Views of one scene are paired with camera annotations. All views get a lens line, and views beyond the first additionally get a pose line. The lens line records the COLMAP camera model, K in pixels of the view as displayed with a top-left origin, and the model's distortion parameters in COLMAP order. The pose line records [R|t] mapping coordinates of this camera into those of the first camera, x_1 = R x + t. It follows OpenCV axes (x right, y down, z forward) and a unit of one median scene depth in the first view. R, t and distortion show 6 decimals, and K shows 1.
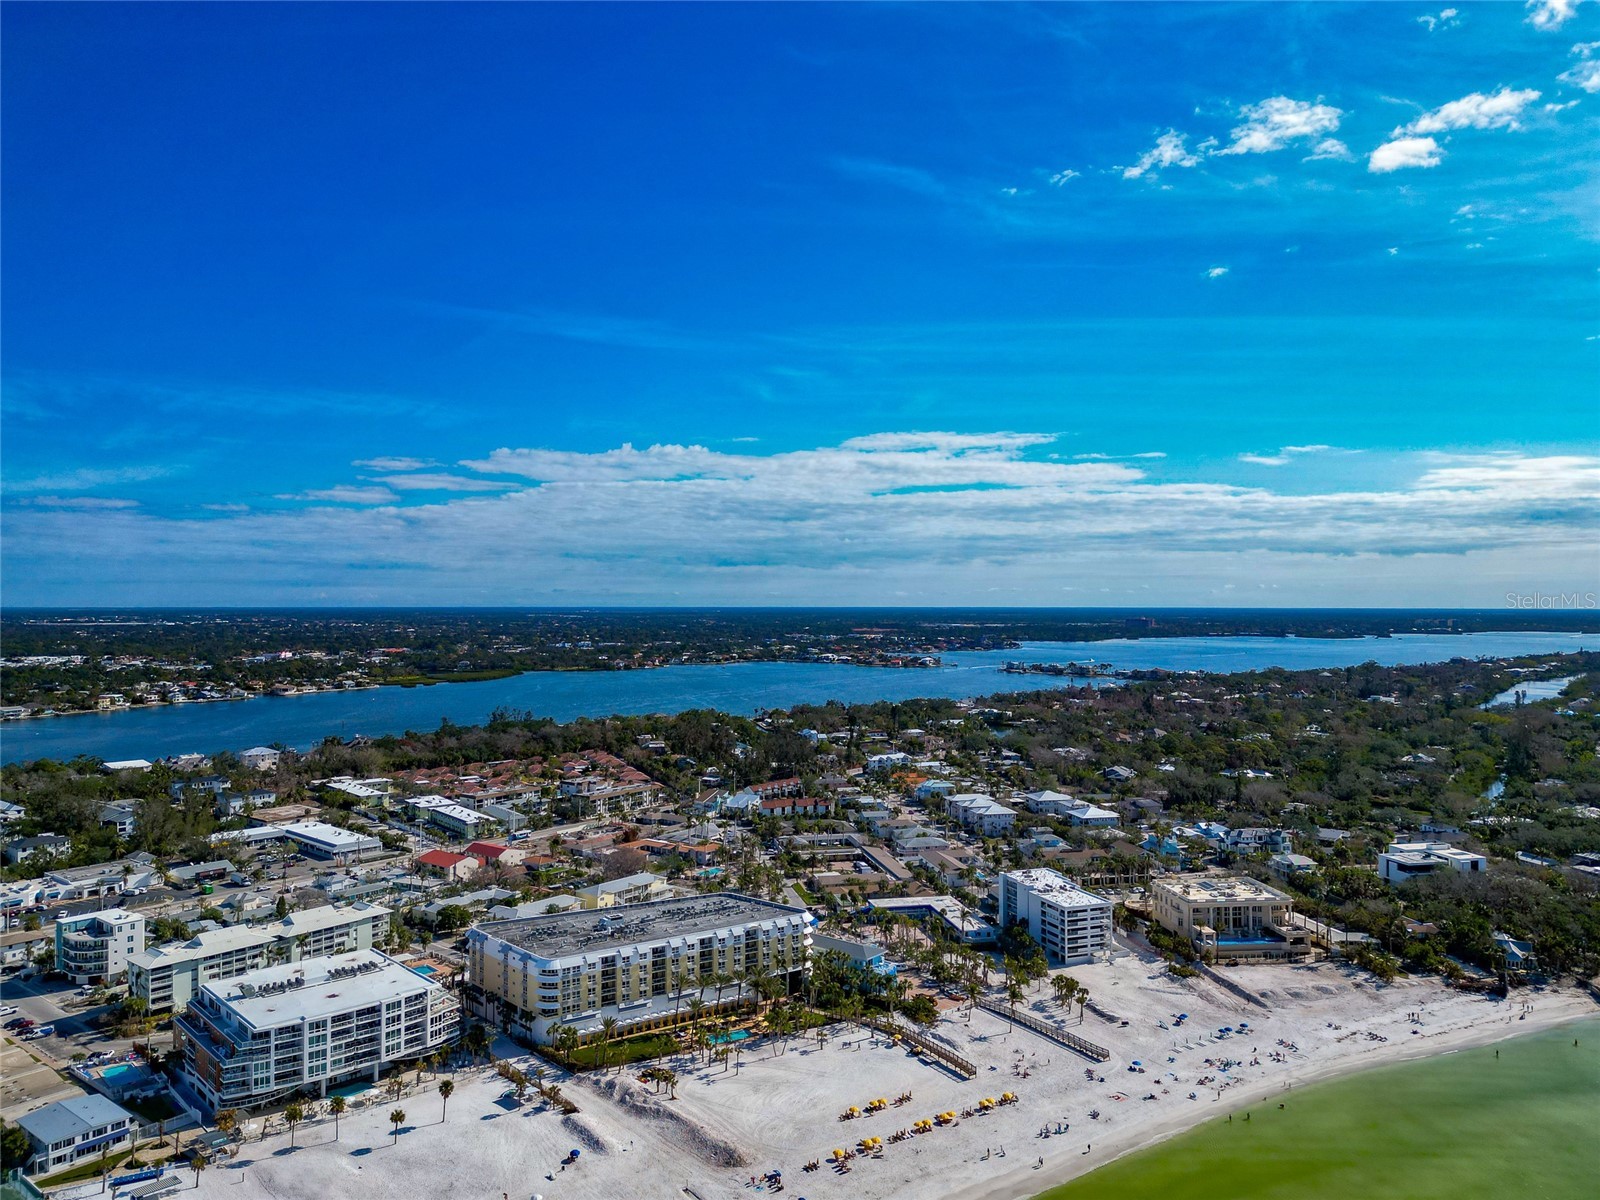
lens RADIAL K [[1144.1, 0, 811.6], [0, 1144.1, 603.8], [0, 0, 1]] dist [0.044994, -0.038266]
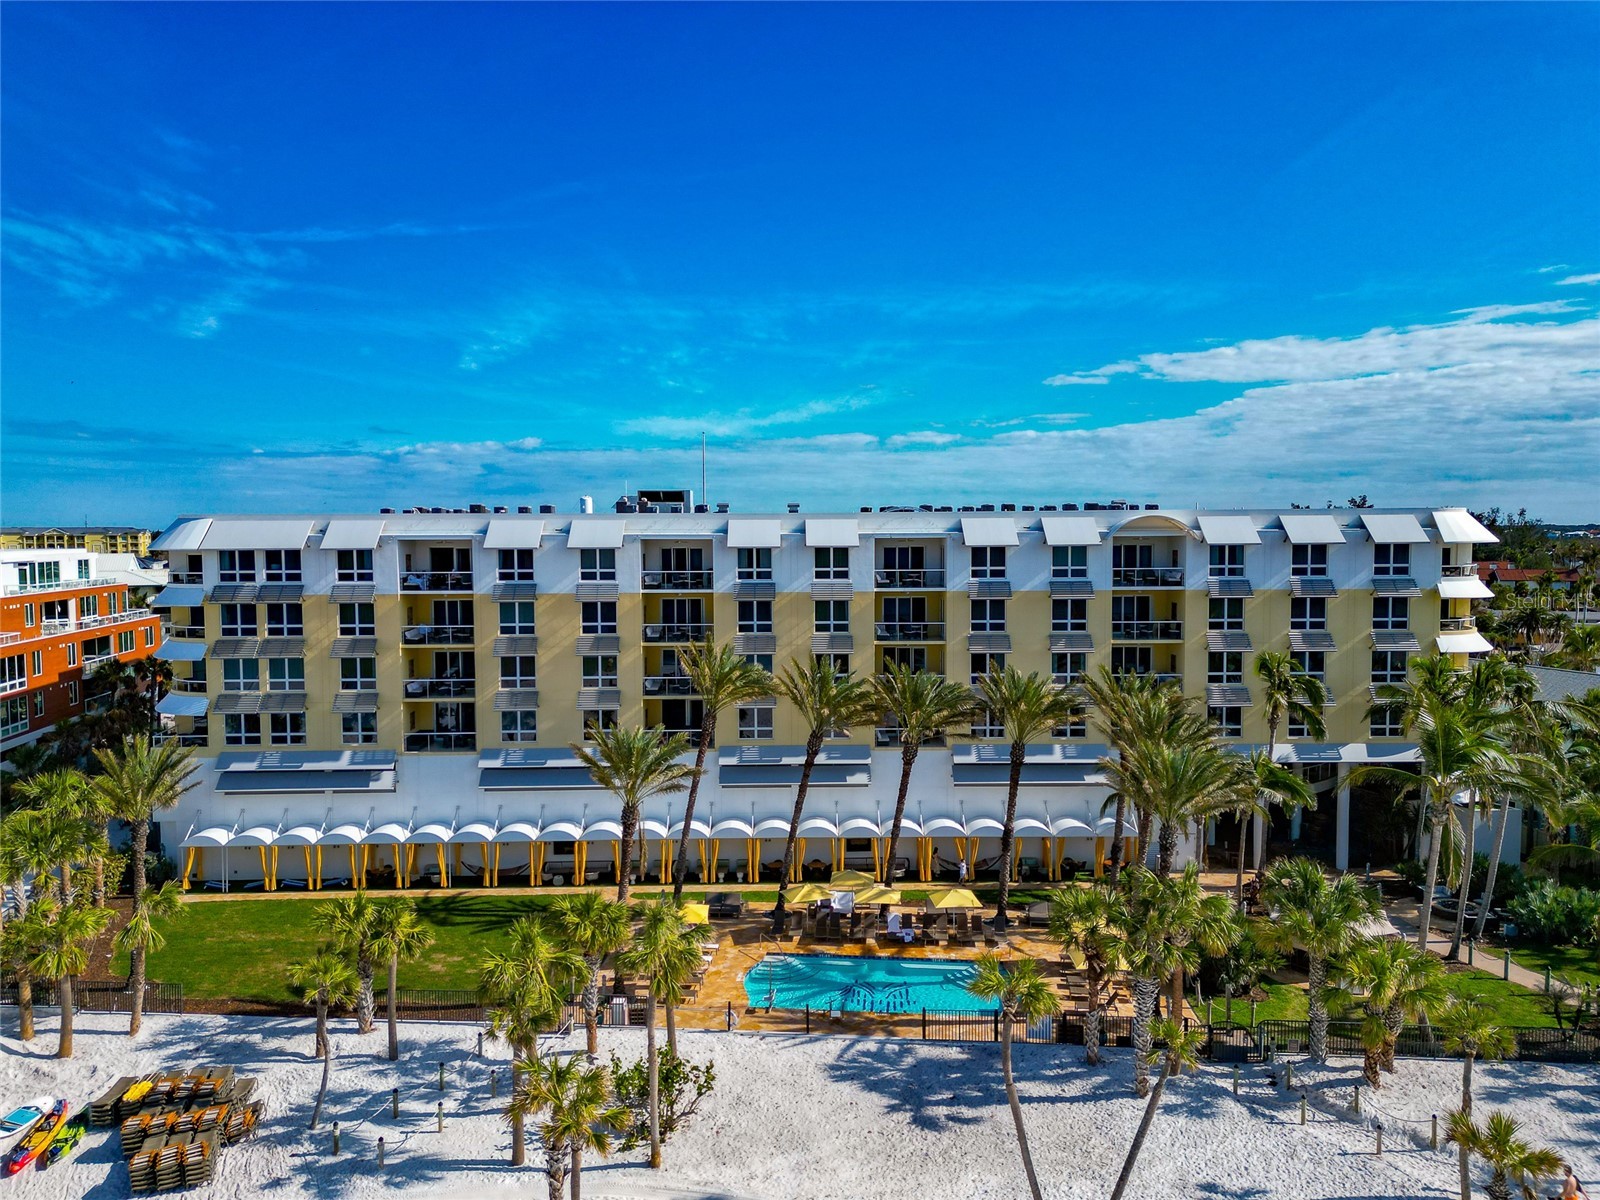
lens RADIAL K [[1144.1, 0, 811.6], [0, 1144.1, 603.8], [0, 0, 1]] dist [0.044994, -0.038266]
pose [[0.841219, 0.037735, -0.539376, 0.011625], [0.001642, 0.997379, 0.072338, 0.290412], [0.540692, -0.061737, 0.838952, 0.810760]]
